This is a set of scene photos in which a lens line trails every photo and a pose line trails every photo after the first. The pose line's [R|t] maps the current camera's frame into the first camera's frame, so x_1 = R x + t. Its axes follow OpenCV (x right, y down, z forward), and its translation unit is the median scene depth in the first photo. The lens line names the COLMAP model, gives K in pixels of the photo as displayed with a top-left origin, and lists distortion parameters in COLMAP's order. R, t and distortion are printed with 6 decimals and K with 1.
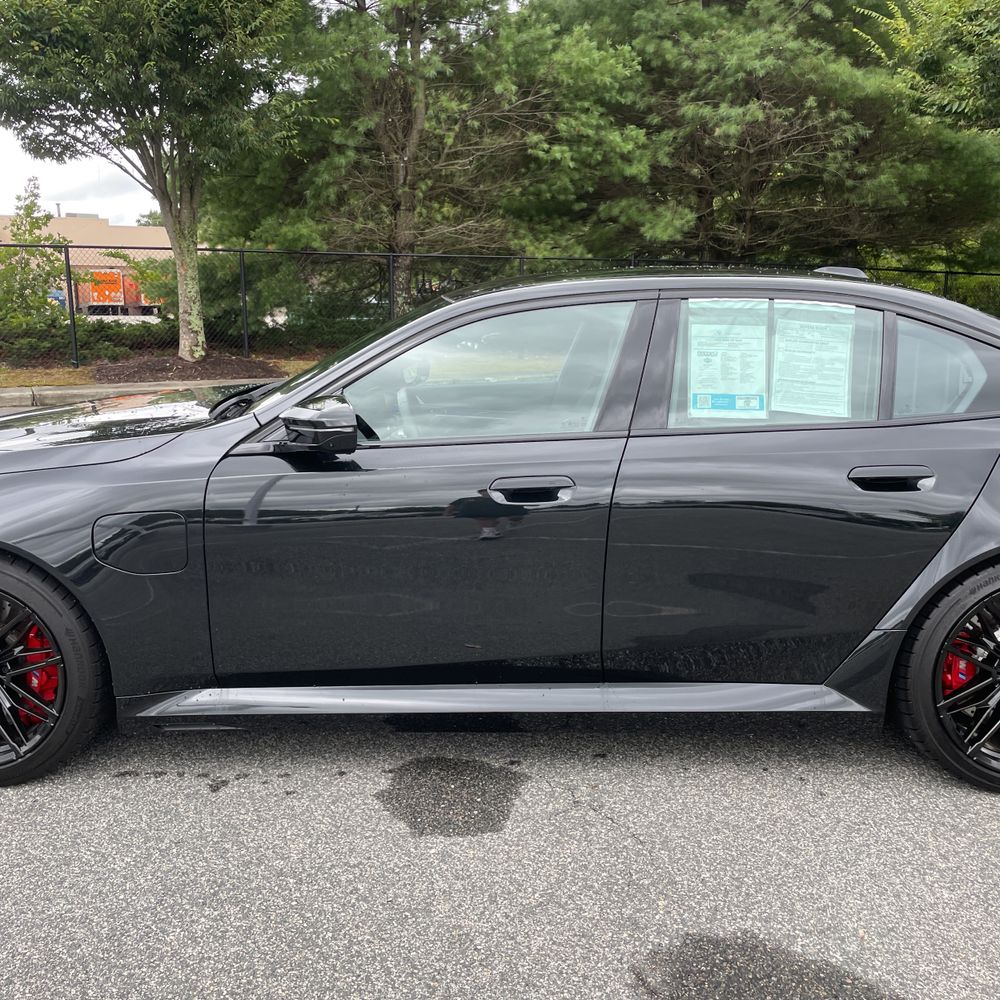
lens RADIAL K [[1007.2, 0, 500.0], [0, 1007.2, 500.0], [0, 0, 1]] dist [0.083075, -0.110982]
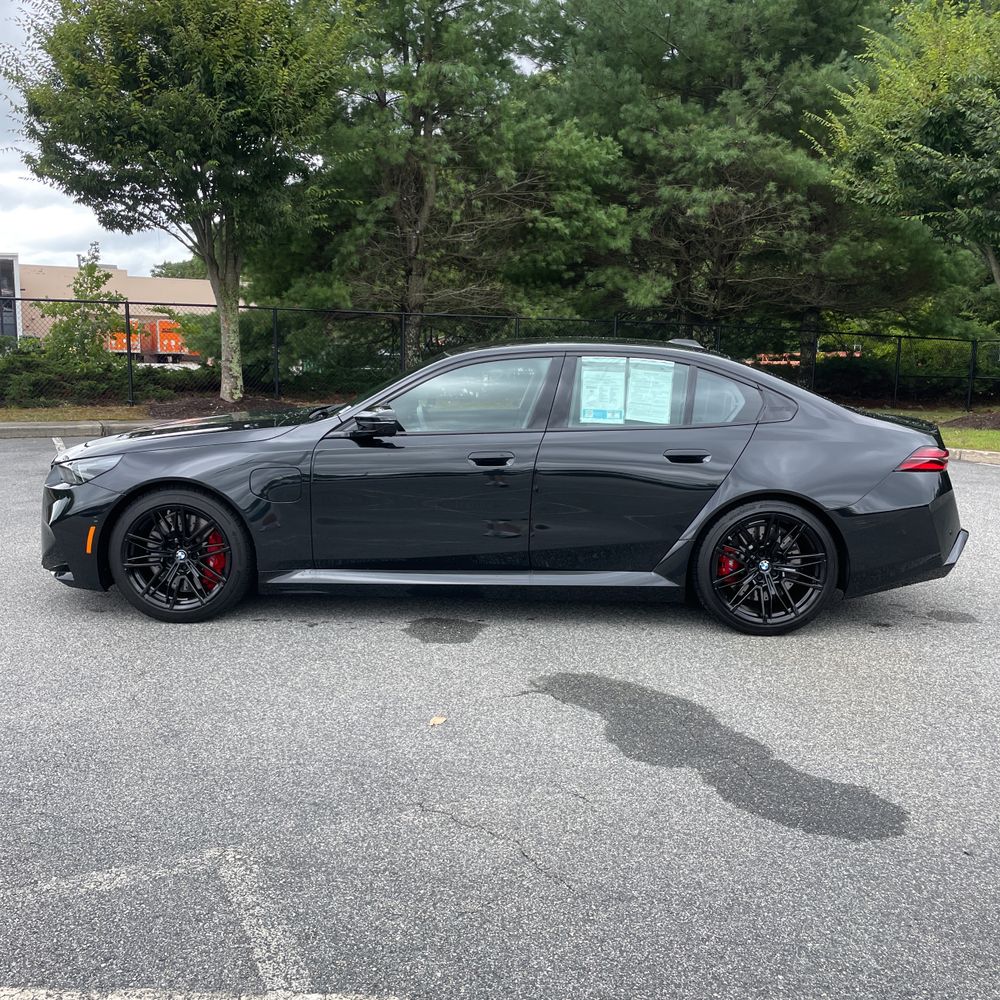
lens RADIAL K [[1001.0, 0, 501.6], [0, 1001.0, 515.7], [0, 0, 1]] dist [0.120047, -0.201686]
pose [[0.999860, 0.016691, -0.001272, 0.009660], [-0.016726, 0.999217, -0.035846, 0.027561], [0.000673, 0.035862, 0.999357, -0.141986]]
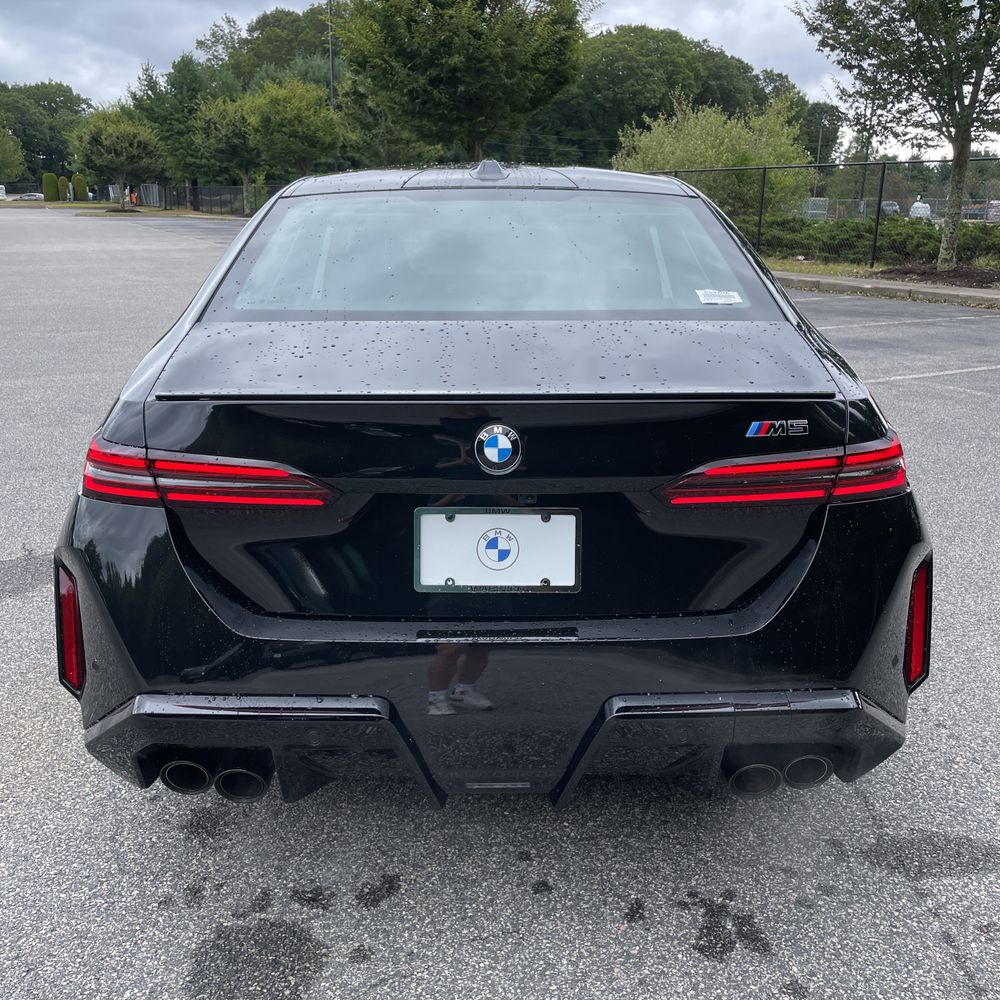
lens RADIAL K [[1014.1, 0, 488.2], [0, 1014.1, 496.6], [0, 0, 1]] dist [0.091263, -0.124420]
pose [[0.021792, 0.277140, -0.960582, 0.268791], [-0.208051, 0.941033, 0.266780, -0.042997], [0.977875, 0.194037, 0.078166, 0.220440]]
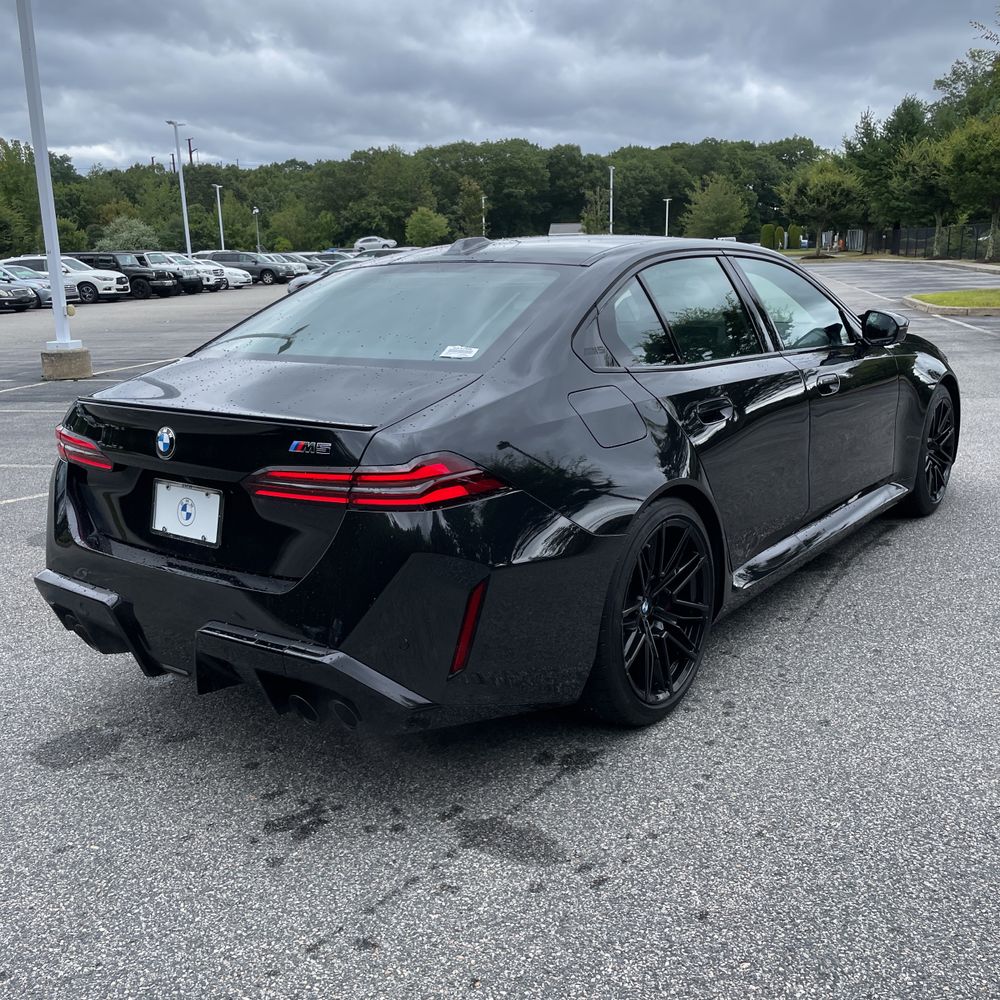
lens RADIAL K [[1014.1, 0, 488.2], [0, 1014.1, 496.6], [0, 0, 1]] dist [0.091263, -0.124420]
pose [[-0.592667, 0.201090, -0.779942, 0.264442], [-0.137114, 0.929010, 0.343715, -0.076800], [0.793691, 0.310650, -0.523021, 0.365475]]
